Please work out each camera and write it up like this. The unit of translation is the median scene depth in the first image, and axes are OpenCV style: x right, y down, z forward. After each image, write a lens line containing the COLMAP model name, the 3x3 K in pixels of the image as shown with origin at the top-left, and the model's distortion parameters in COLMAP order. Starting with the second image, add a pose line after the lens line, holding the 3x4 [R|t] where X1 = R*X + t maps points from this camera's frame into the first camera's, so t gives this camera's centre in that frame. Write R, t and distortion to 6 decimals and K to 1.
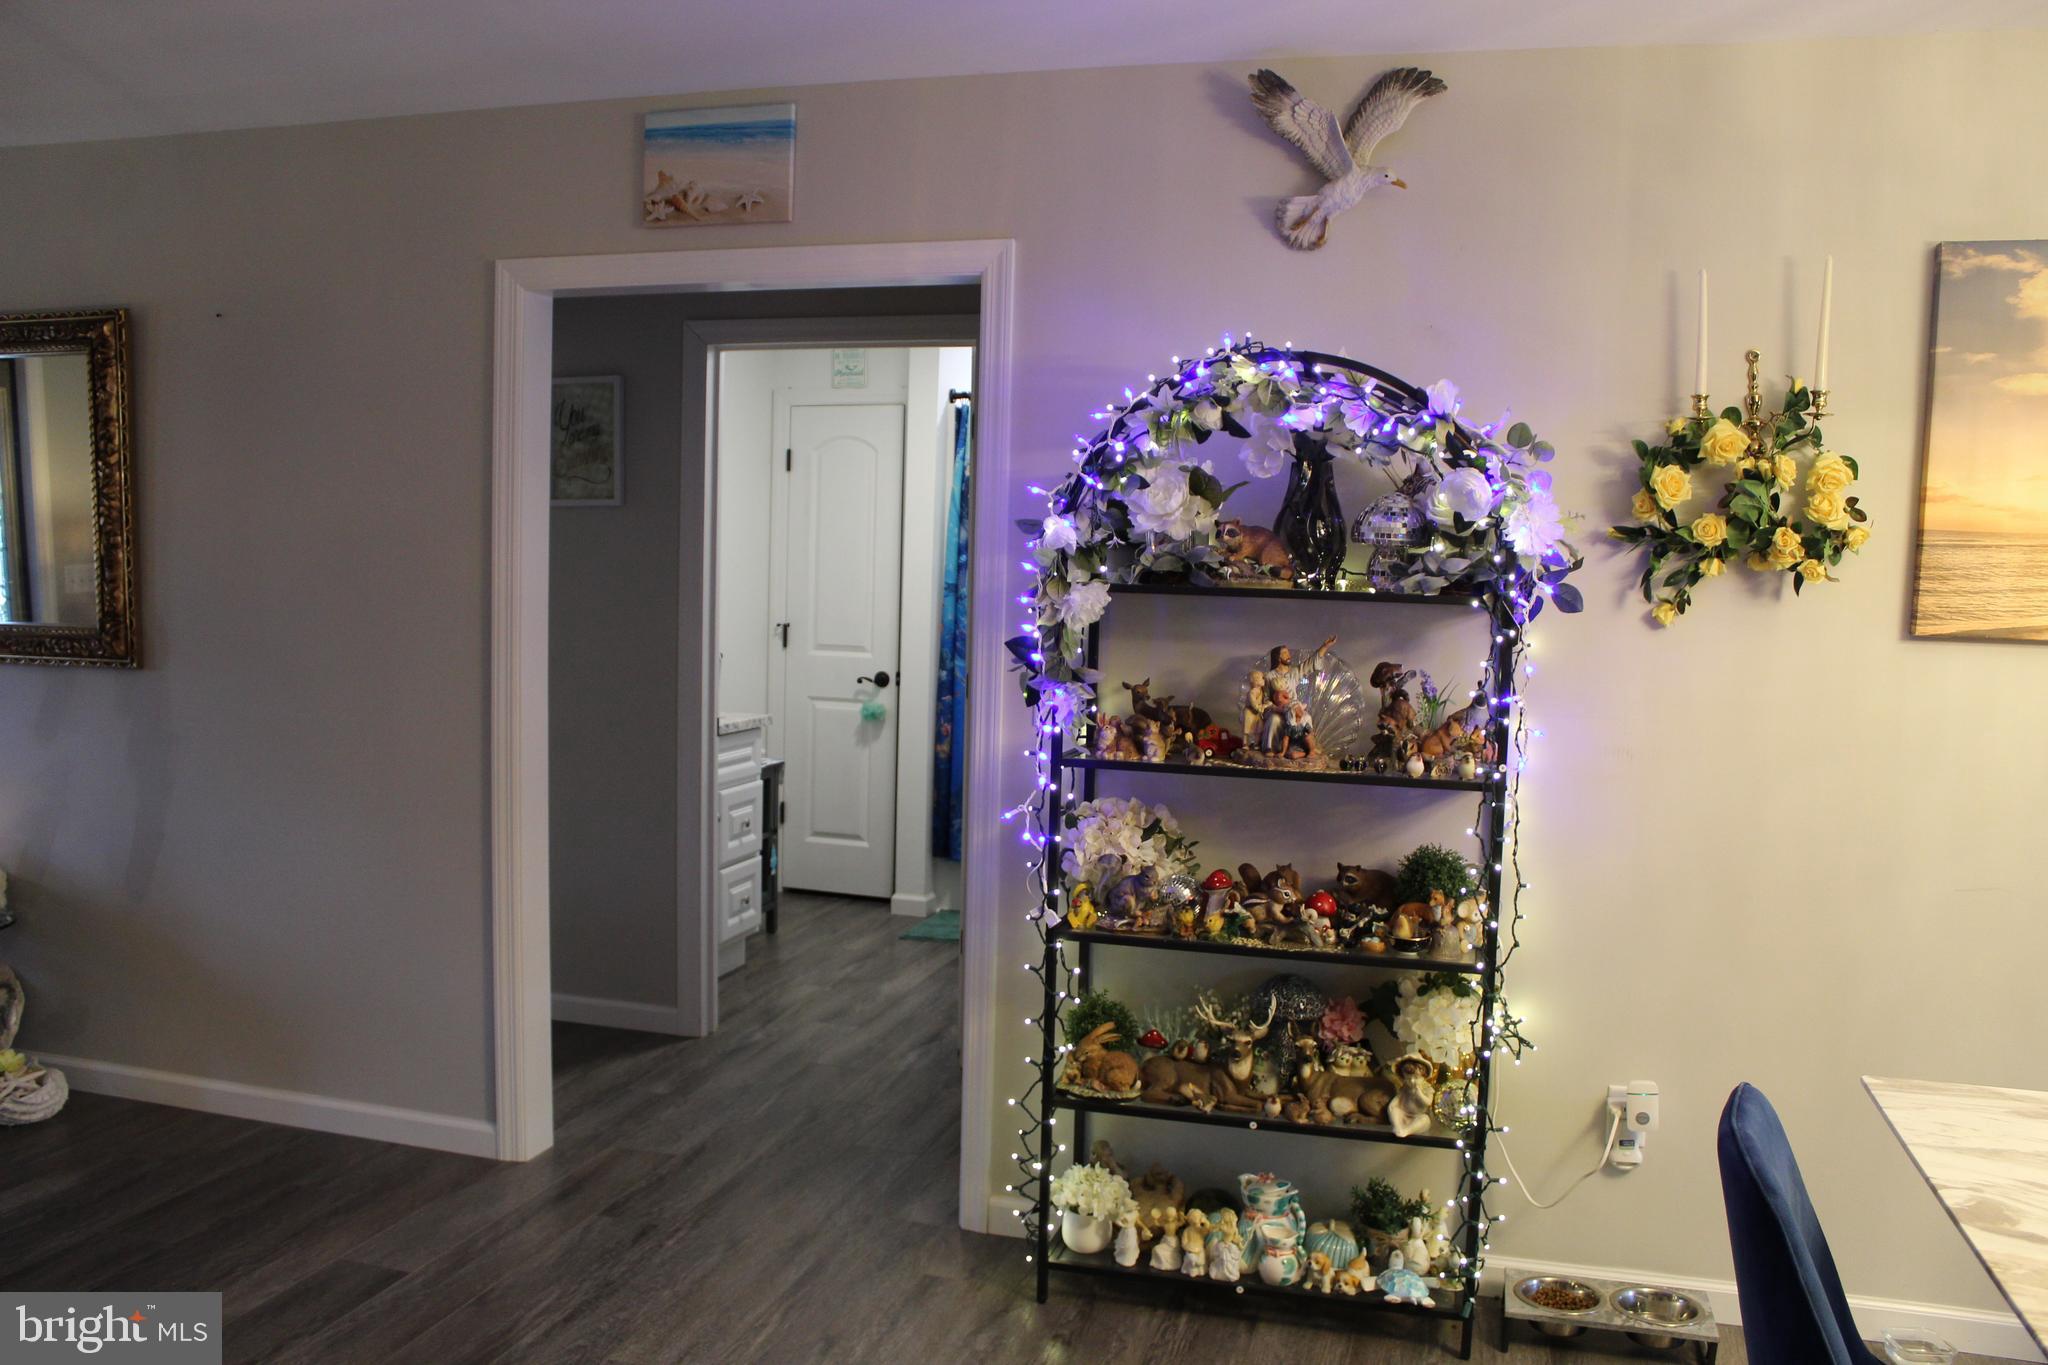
lens RADIAL K [[1701.1, 0, 1013.0], [0, 1701.1, 702.0], [0, 0, 1]] dist [-0.171961, 0.156584]
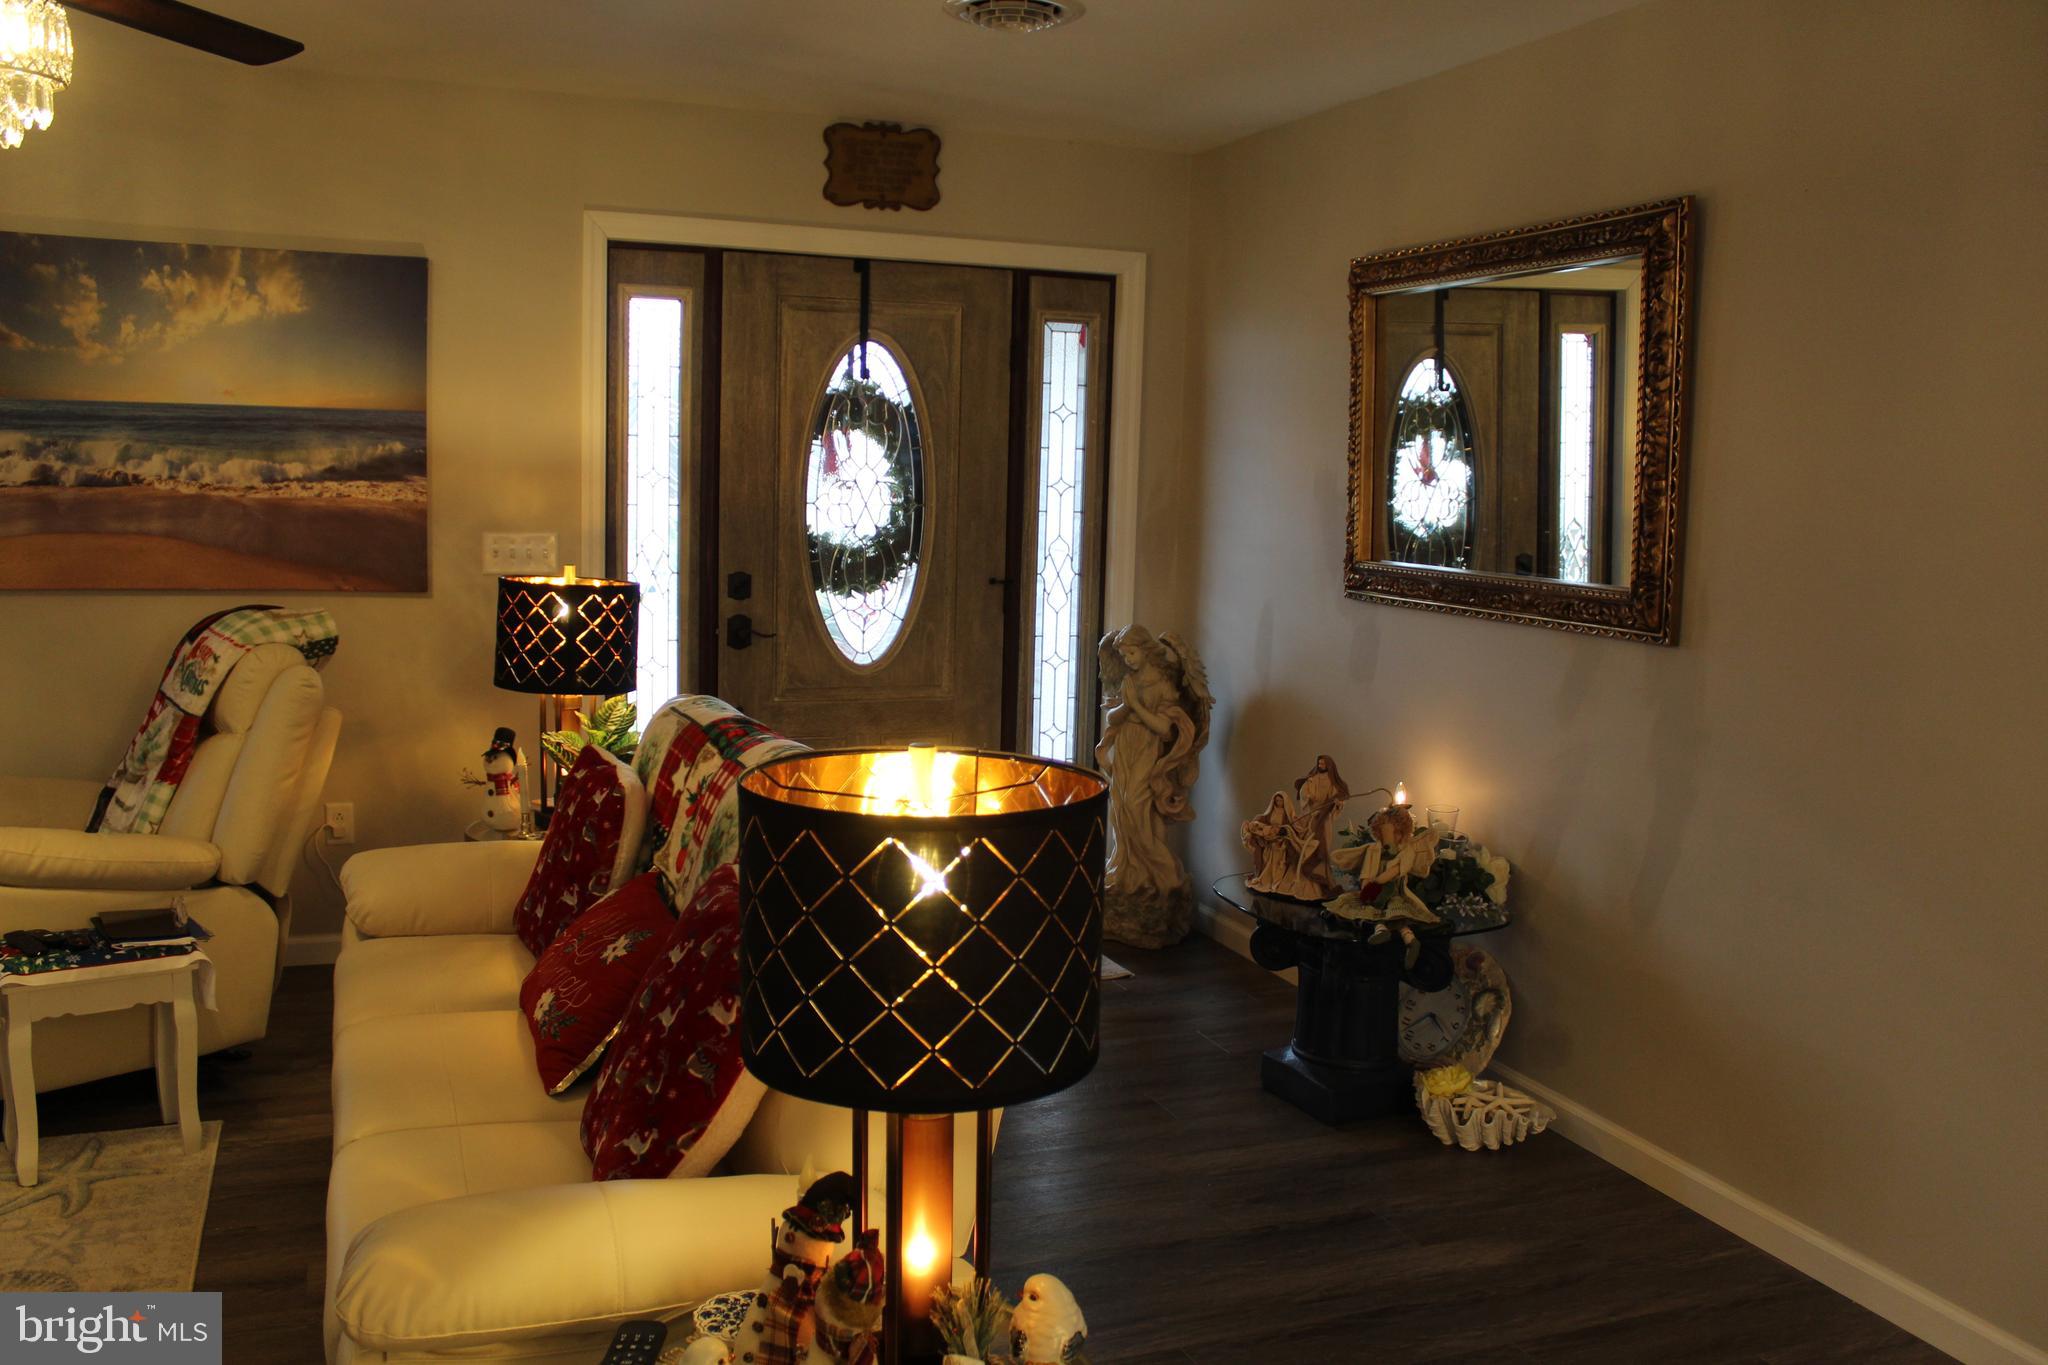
lens RADIAL K [[1701.1, 0, 1013.0], [0, 1701.1, 702.0], [0, 0, 1]] dist [-0.171961, 0.156584]
pose [[0.605546, 0.102767, -0.789147, -0.083929], [-0.083117, 0.994371, 0.065714, -0.019708], [0.791458, 0.025799, 0.610679, 0.249546]]
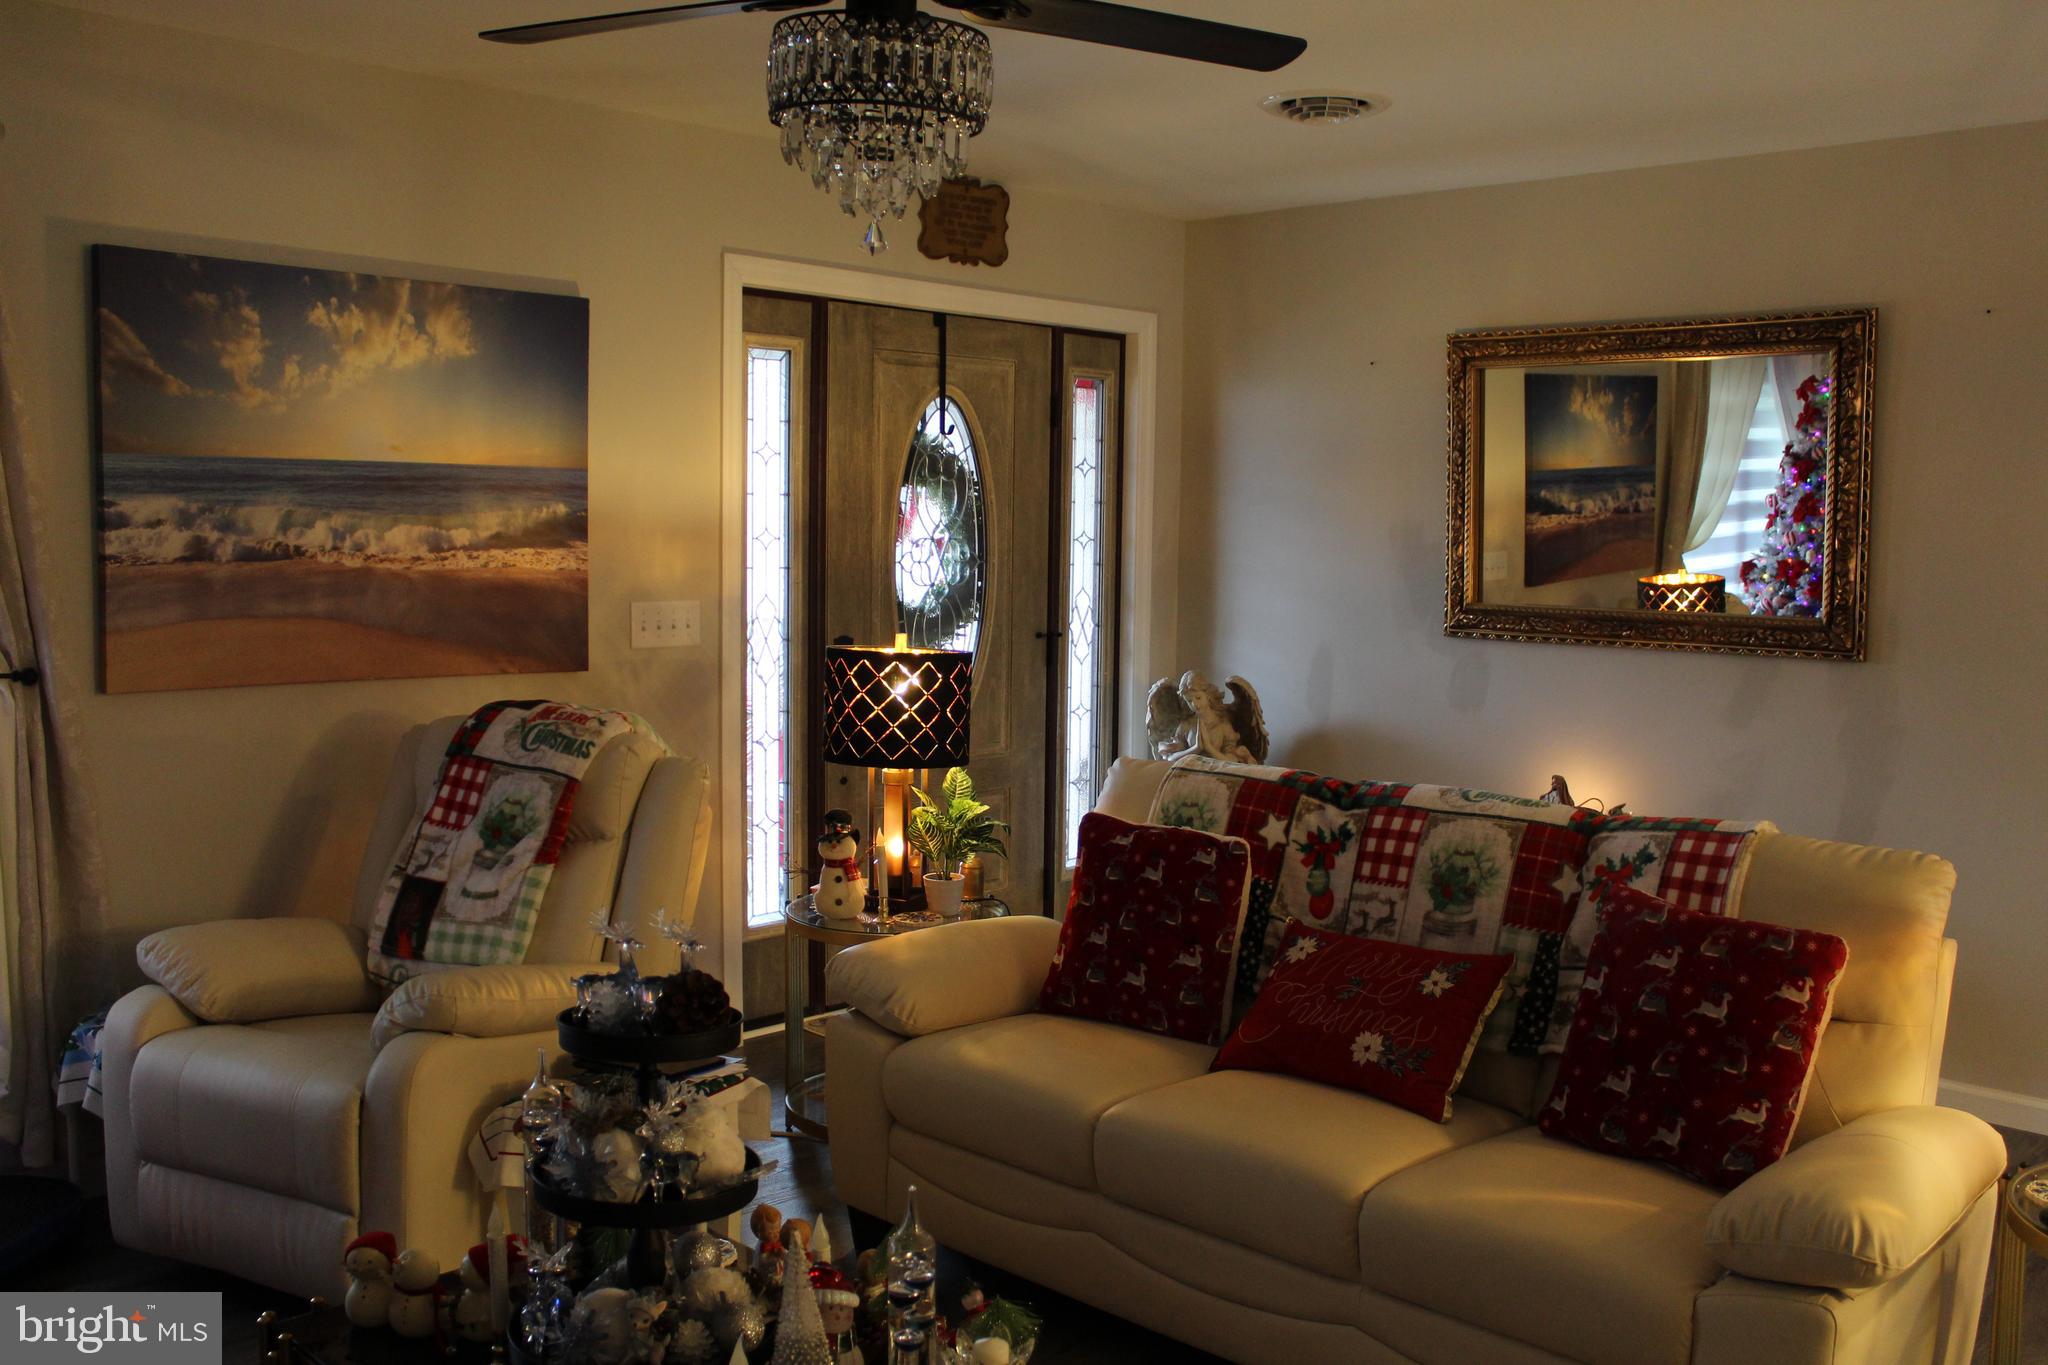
lens RADIAL K [[1820.6, 0, 1023.0], [0, 1820.6, 718.3], [0, 0, 1]] dist [-0.167046, 0.169125]
pose [[0.880671, 0.040949, -0.471955, -0.478421], [-0.034721, 0.999157, 0.021901, 0.009200], [0.472454, -0.002900, 0.881351, -0.216421]]
